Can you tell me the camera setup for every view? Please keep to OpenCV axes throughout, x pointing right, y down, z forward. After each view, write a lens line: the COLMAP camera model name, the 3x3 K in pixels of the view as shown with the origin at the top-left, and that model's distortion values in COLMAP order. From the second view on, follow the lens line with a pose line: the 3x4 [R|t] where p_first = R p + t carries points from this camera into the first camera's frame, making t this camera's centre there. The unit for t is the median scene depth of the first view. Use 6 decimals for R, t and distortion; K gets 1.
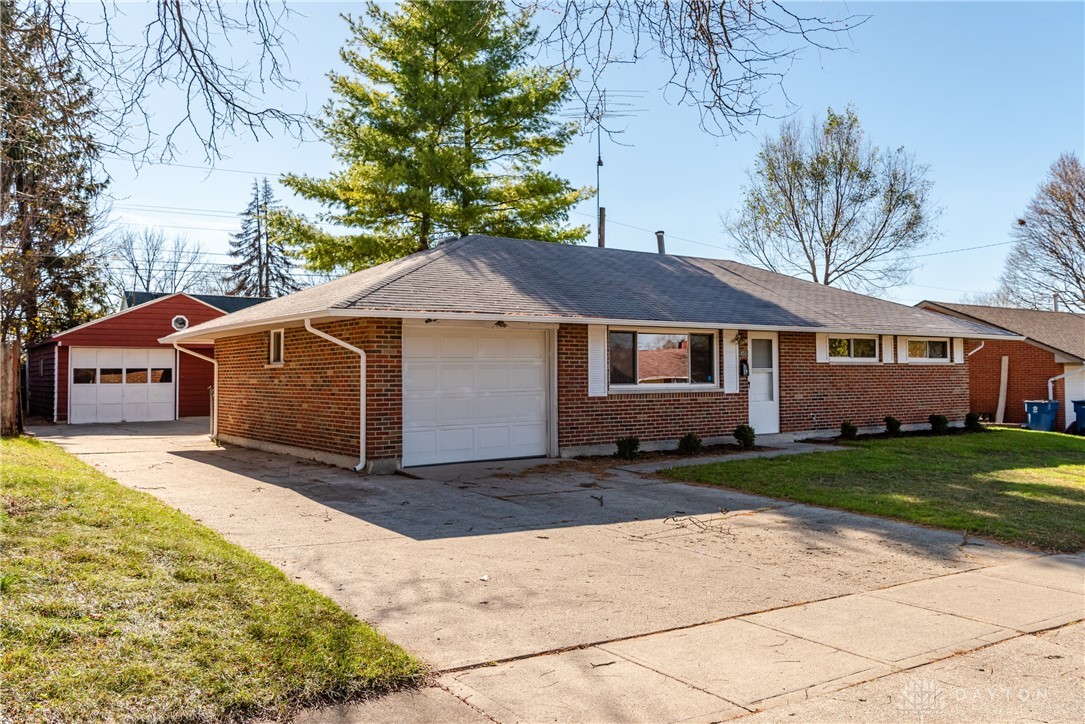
lens RADIAL K [[877.4, 0, 555.3], [0, 877.4, 345.7], [0, 0, 1]] dist [0.010477, -0.000548]
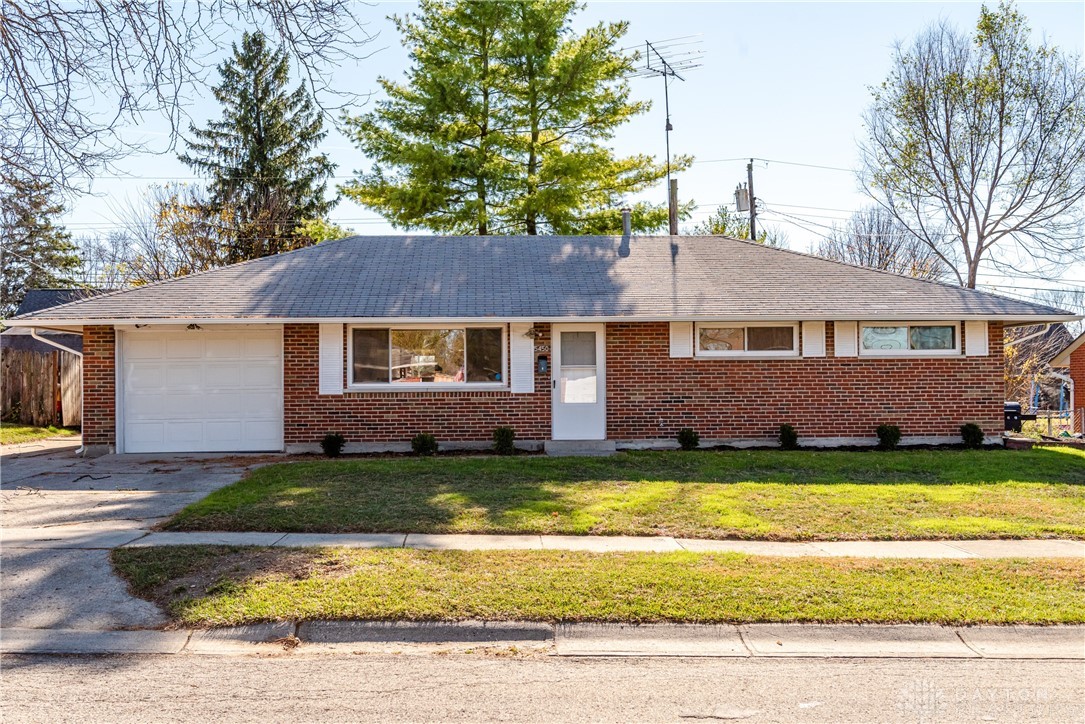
lens RADIAL K [[1071.3, 0, 542.5], [0, 1071.3, 362.0], [0, 0, 1]] dist [0.002109, -0.005165]
pose [[0.841034, -0.013241, -0.540821, 0.675398], [0.020529, 0.999762, 0.007448, 0.011991], [0.540593, -0.017366, 0.841105, 0.072880]]
